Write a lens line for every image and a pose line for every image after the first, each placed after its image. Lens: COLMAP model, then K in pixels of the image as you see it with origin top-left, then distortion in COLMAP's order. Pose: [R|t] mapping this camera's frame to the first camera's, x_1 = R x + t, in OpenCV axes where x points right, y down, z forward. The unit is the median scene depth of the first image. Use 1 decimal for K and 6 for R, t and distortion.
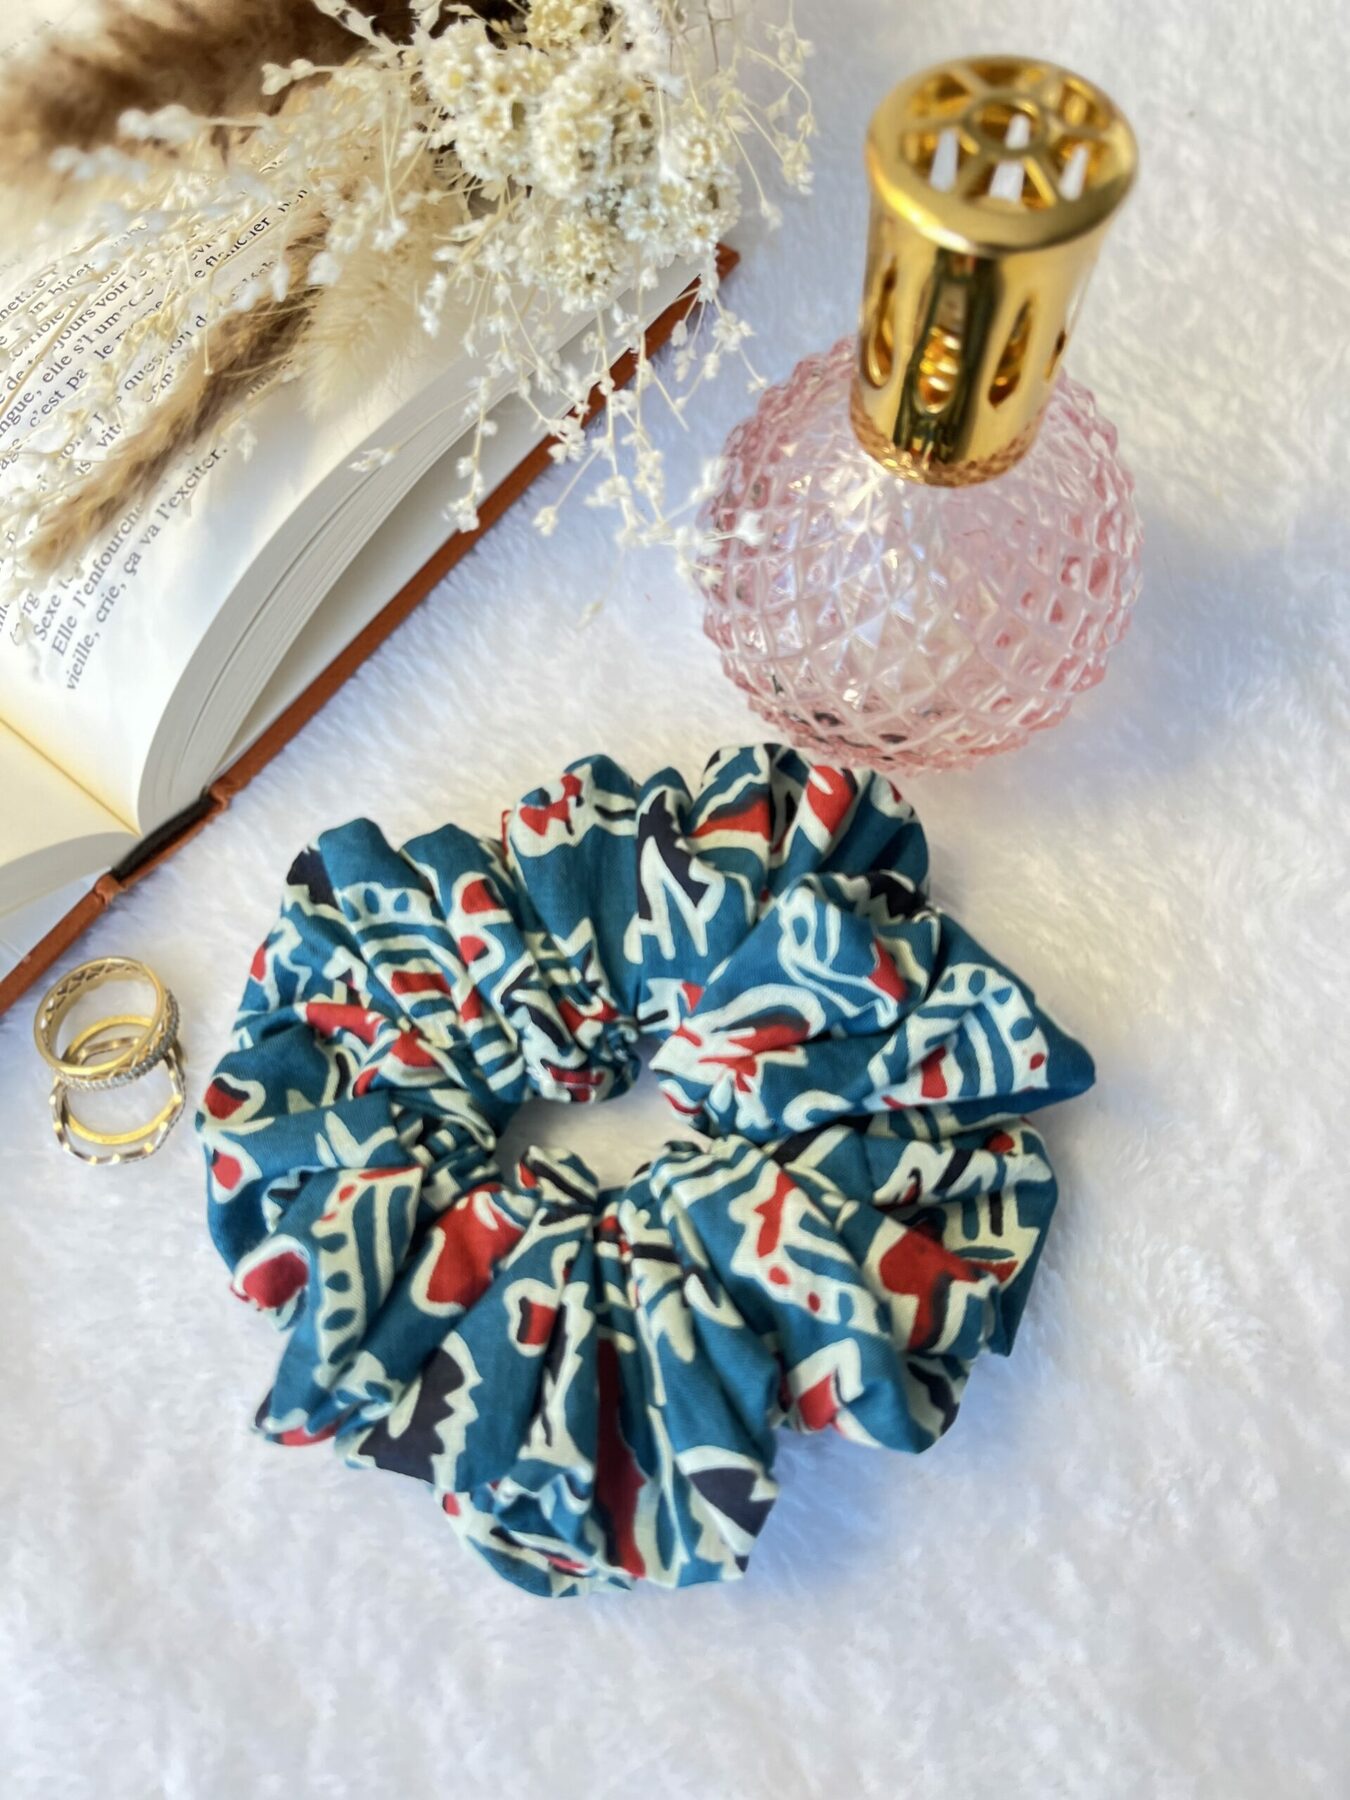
lens RADIAL K [[1339.3, 0, 670.6], [0, 1339.3, 900.7], [0, 0, 1]] dist [0.063498, -0.105713]
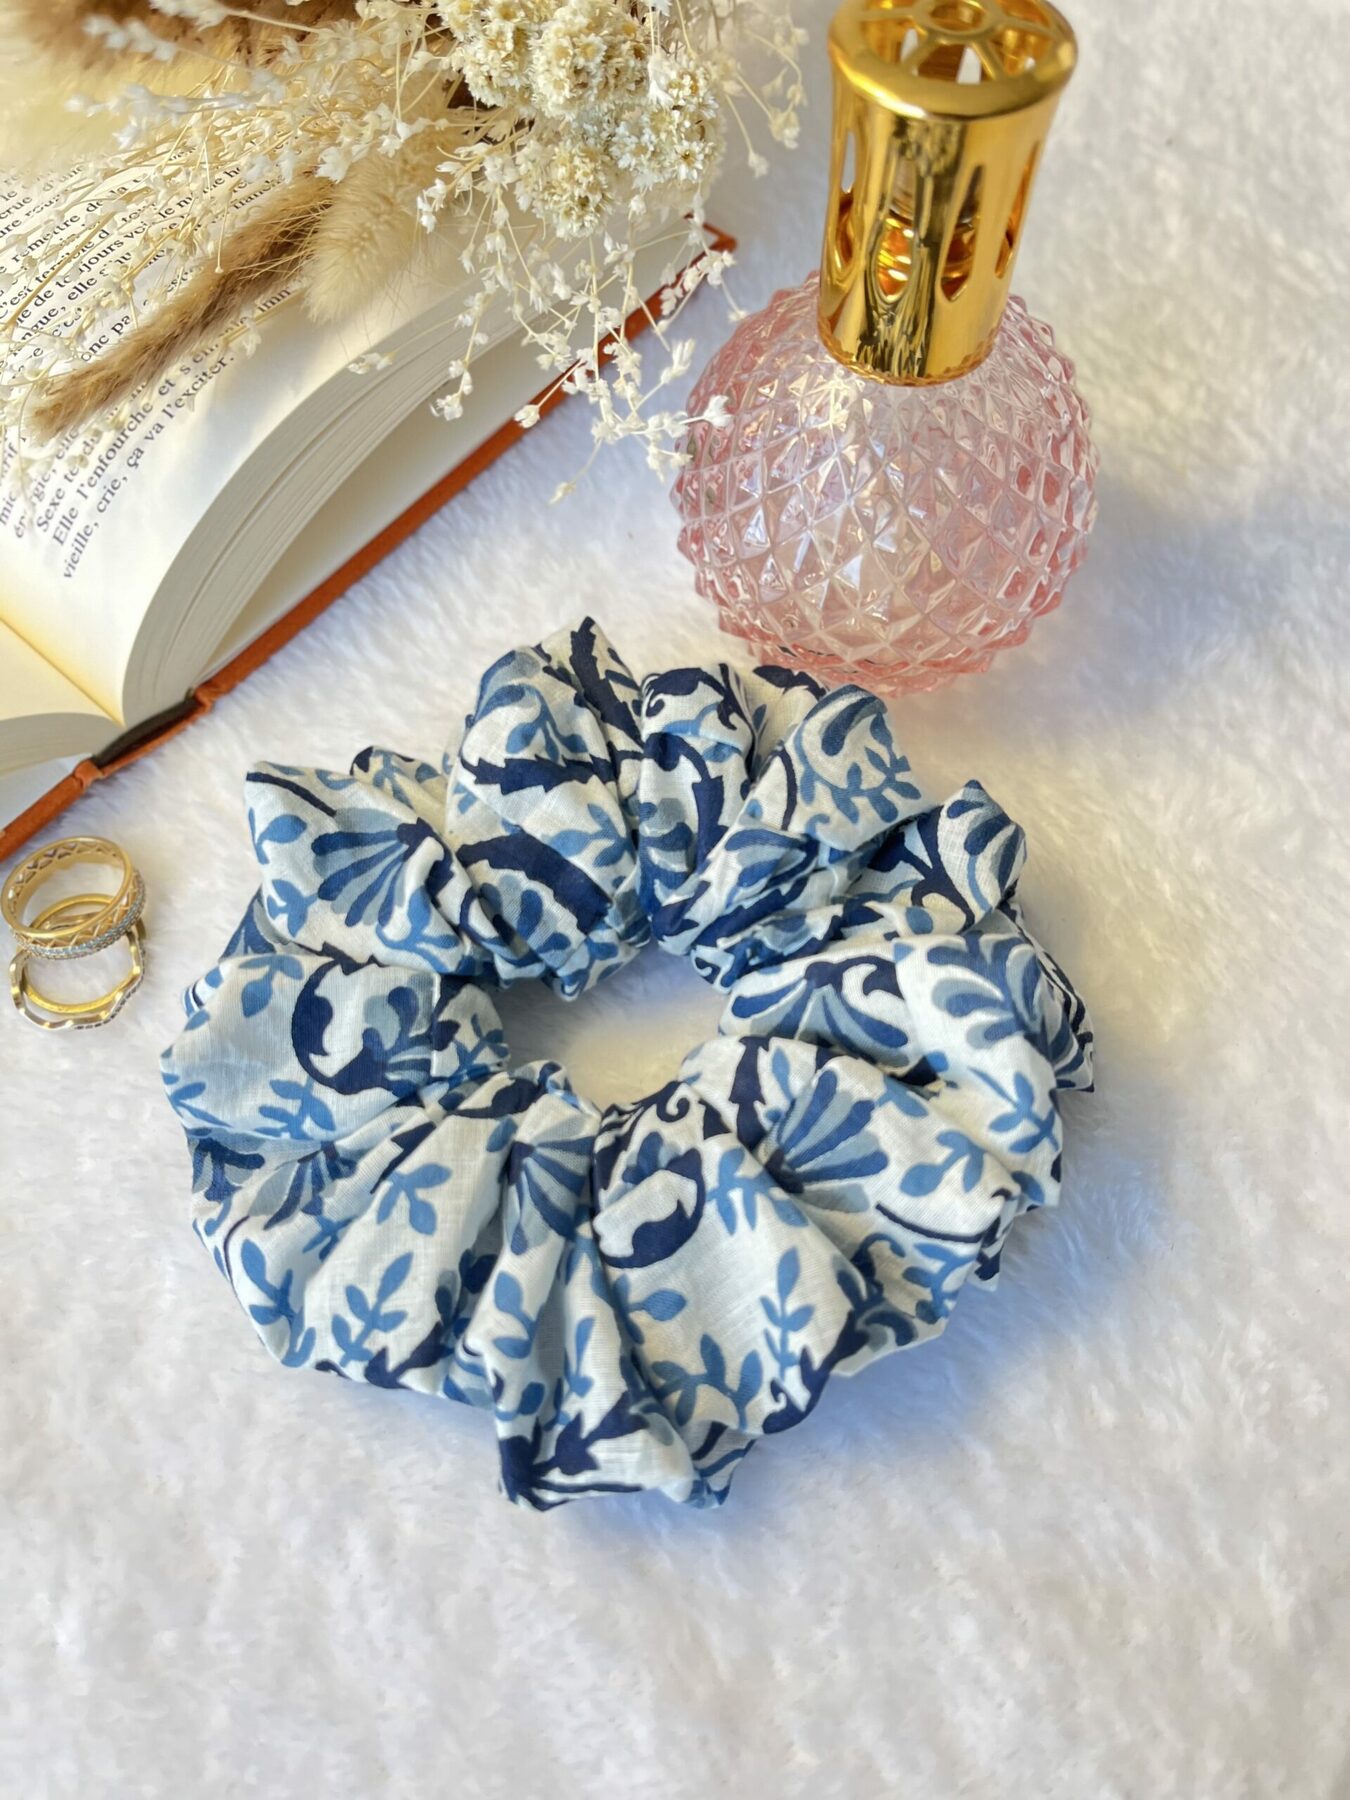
lens RADIAL K [[1338.8, 0, 675.0], [0, 1338.8, 900.0], [0, 0, 1]] dist [0.065908, -0.113340]
pose [[0.998798, 0.048582, -0.006550, 0.045927], [-0.048966, 0.995094, -0.085965, 0.172073], [0.002342, 0.086183, 0.996277, -0.014309]]
